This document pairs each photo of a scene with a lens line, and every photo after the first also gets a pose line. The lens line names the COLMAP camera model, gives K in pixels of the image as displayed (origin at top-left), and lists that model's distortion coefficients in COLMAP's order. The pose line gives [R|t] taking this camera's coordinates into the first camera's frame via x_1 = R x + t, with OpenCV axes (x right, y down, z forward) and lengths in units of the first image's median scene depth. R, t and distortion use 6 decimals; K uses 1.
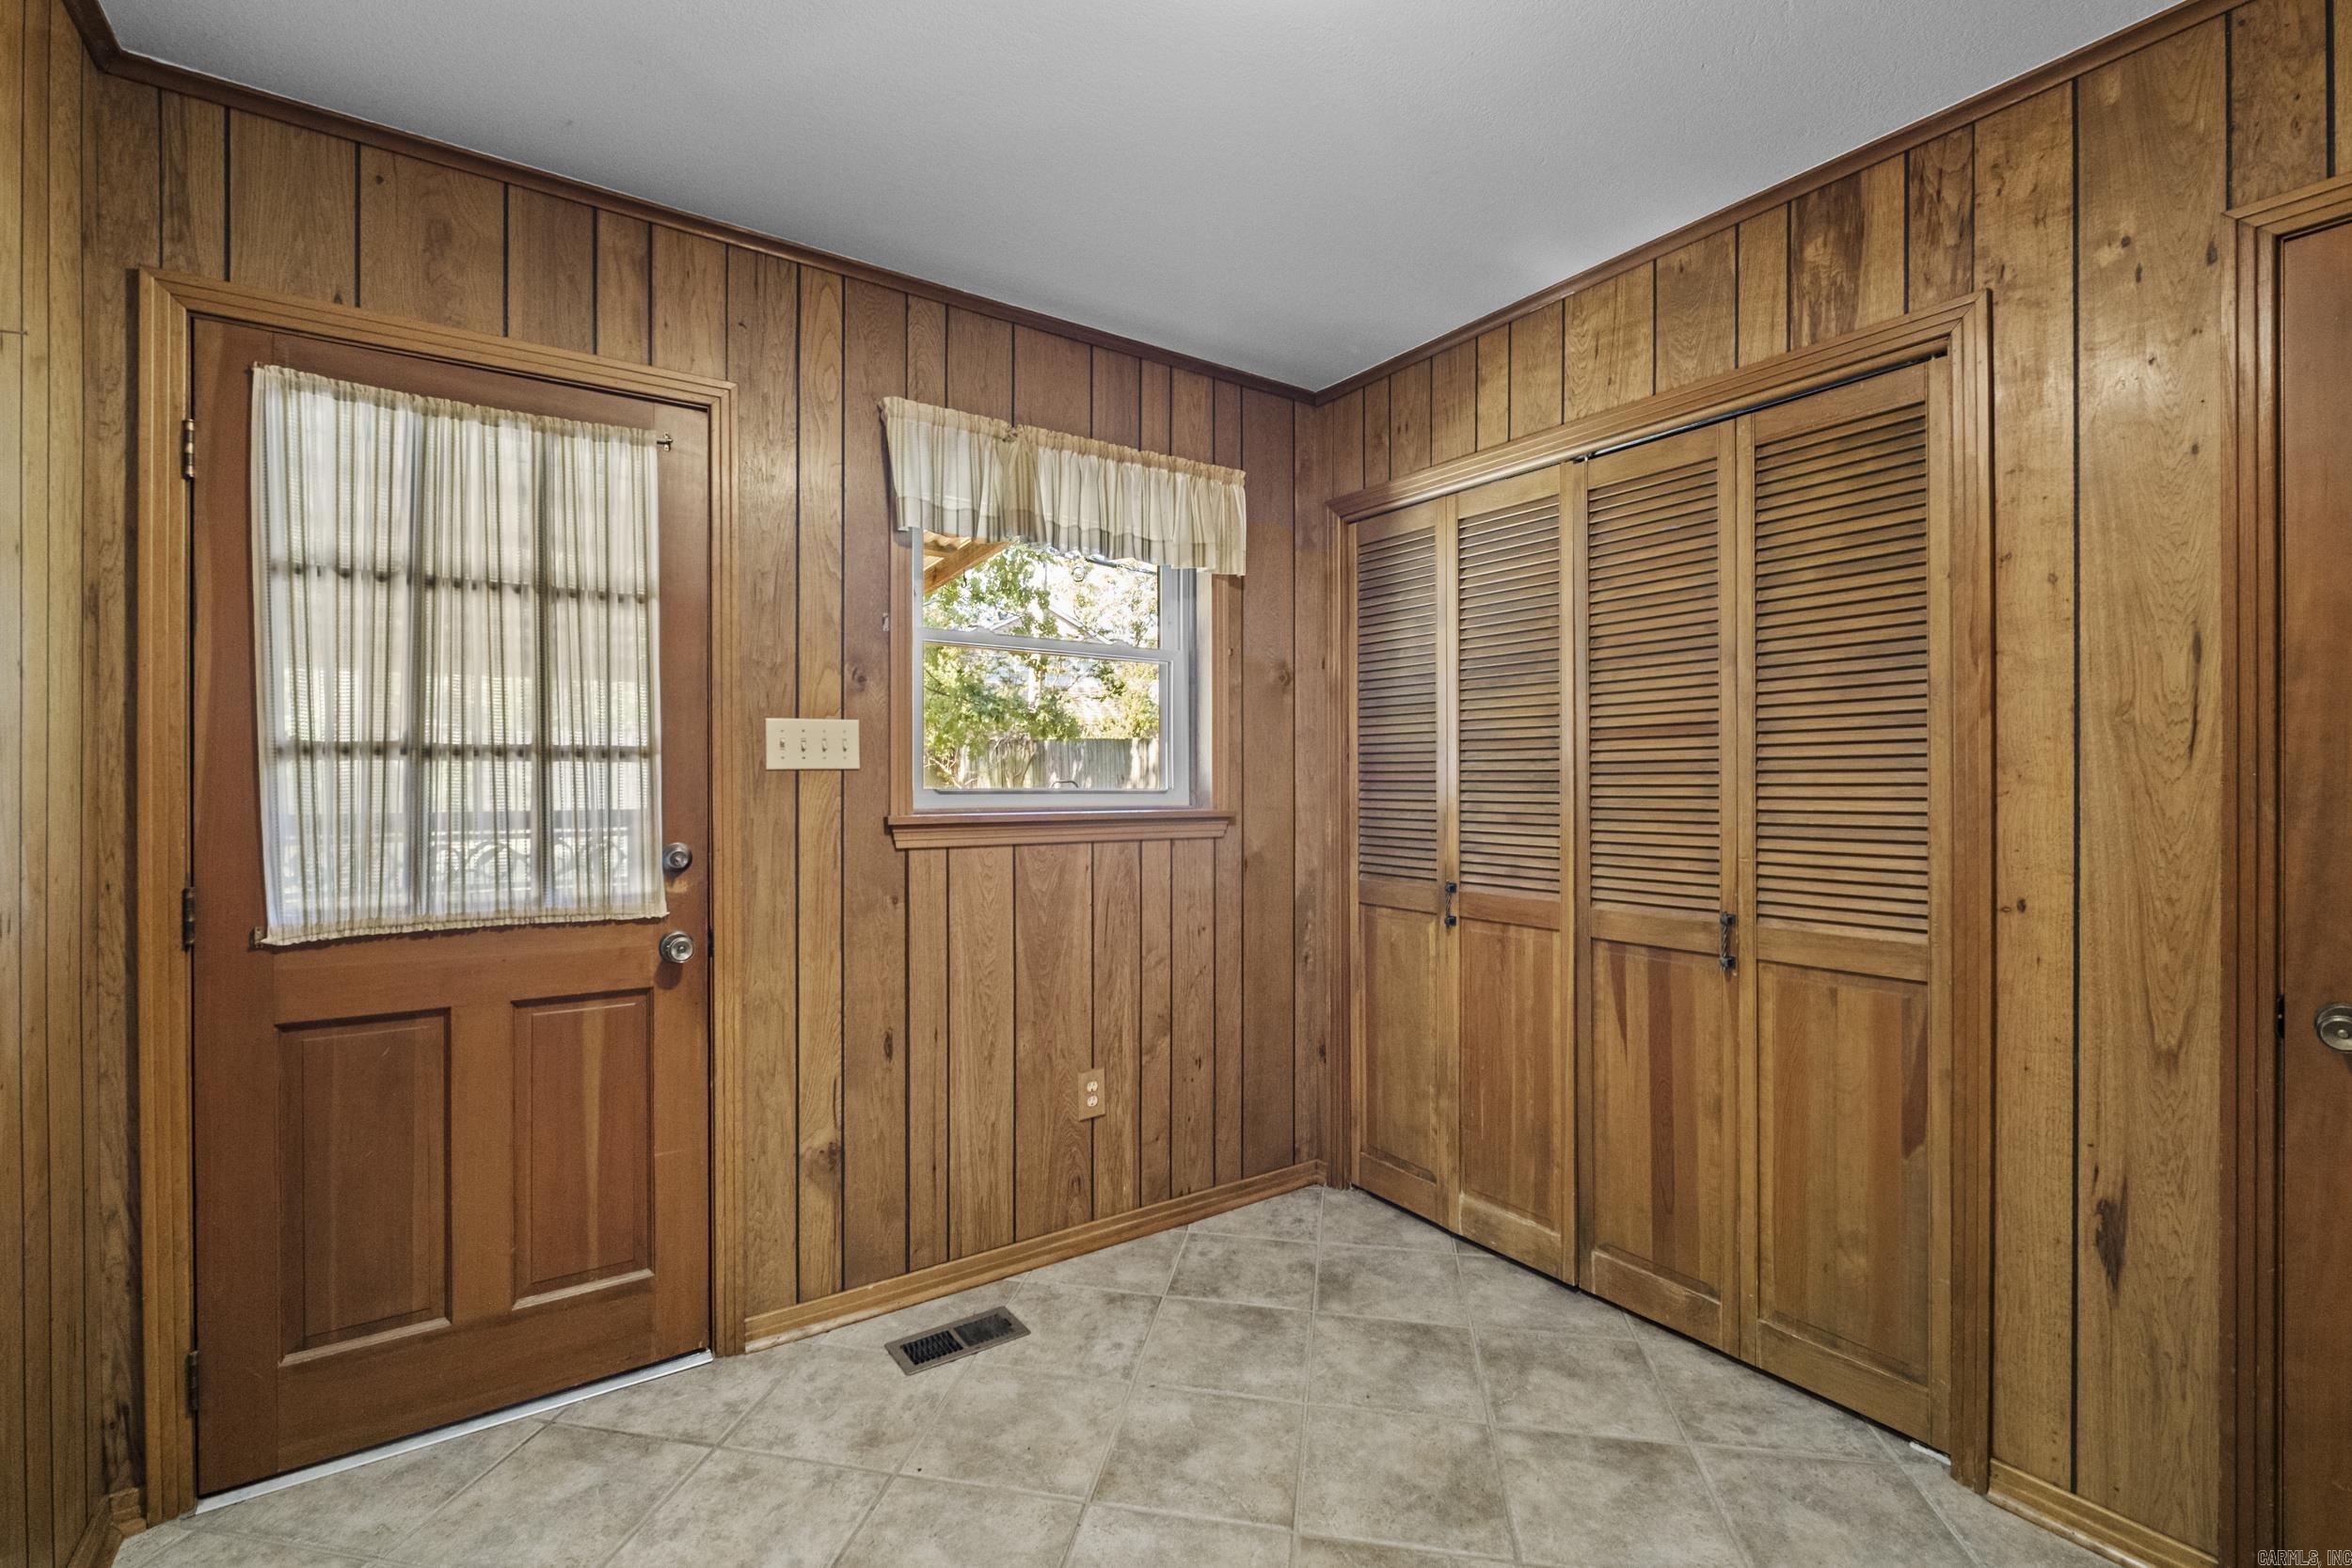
lens RADIAL K [[1030.8, 0, 1161.1], [0, 1030.8, 782.4], [0, 0, 1]] dist [-0.007554, -0.000167]
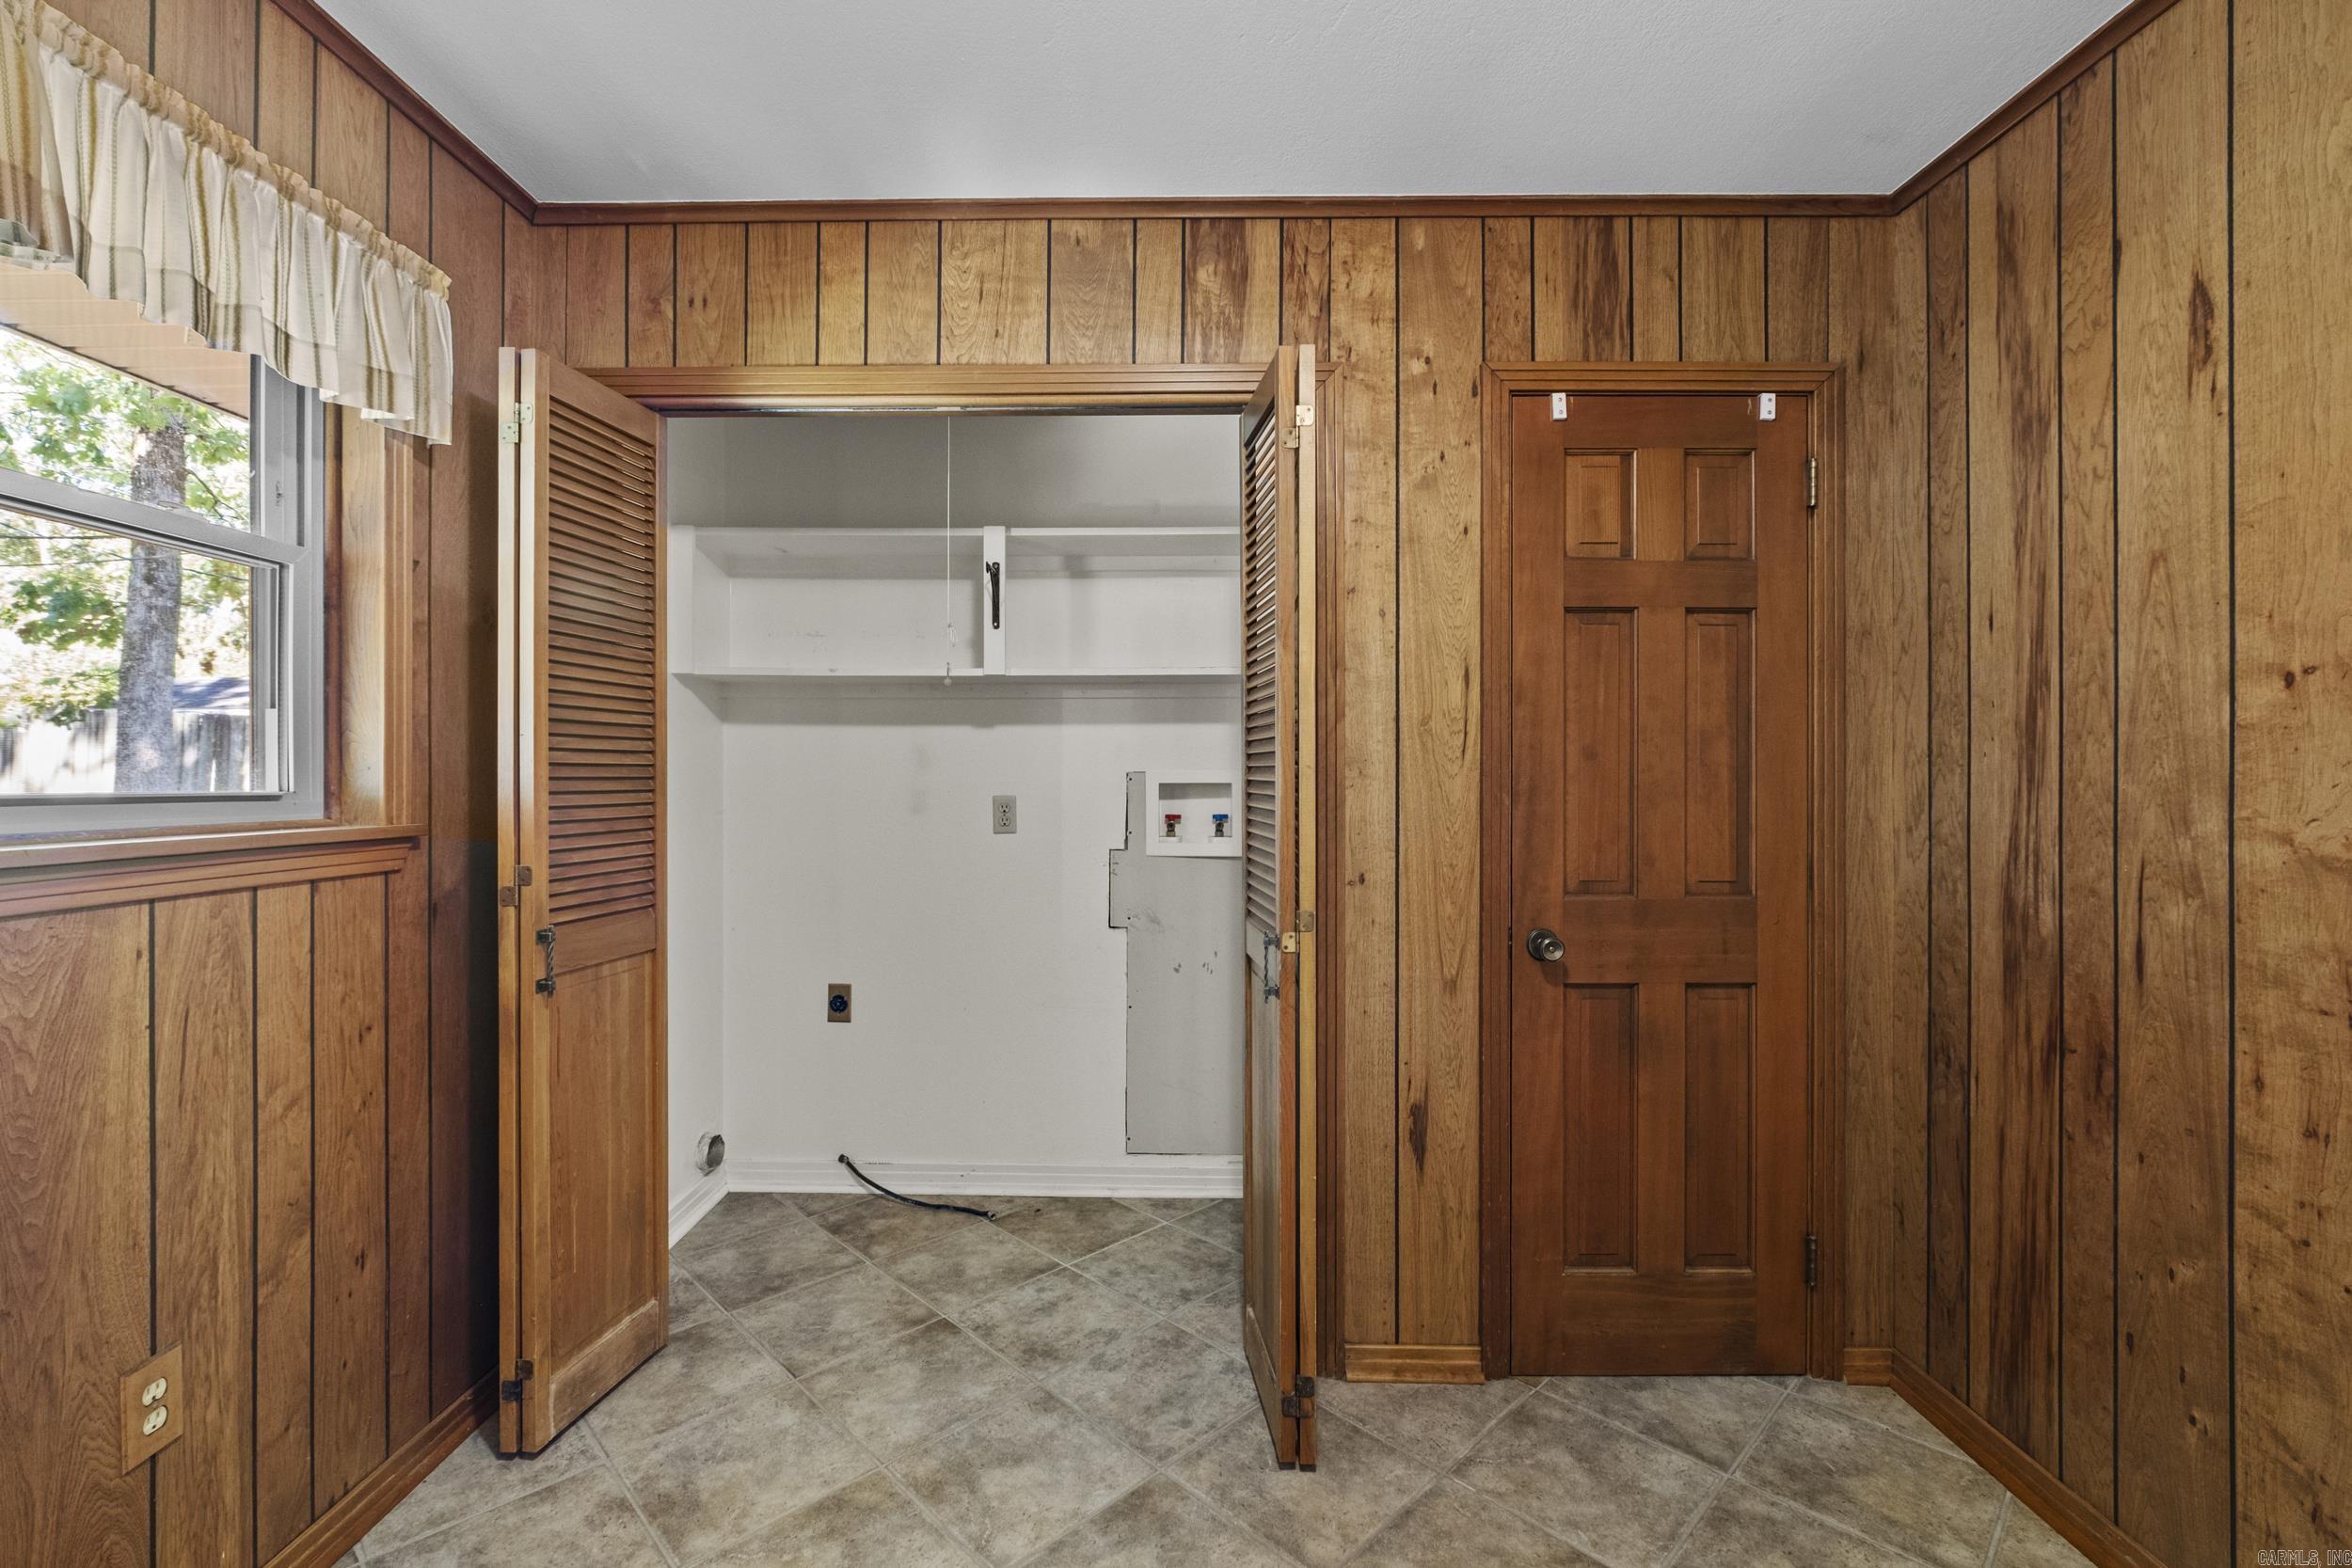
lens RADIAL K [[1030.8, 0, 1178.5], [0, 1030.8, 775.7], [0, 0, 1]] dist [-0.007554, -0.000167]
pose [[0.573008, -0.000205, 0.819550, -0.272680], [0.001868, 0.999998, -0.001056, -0.001229], [-0.819547, 0.002136, 0.573007, 0.453823]]
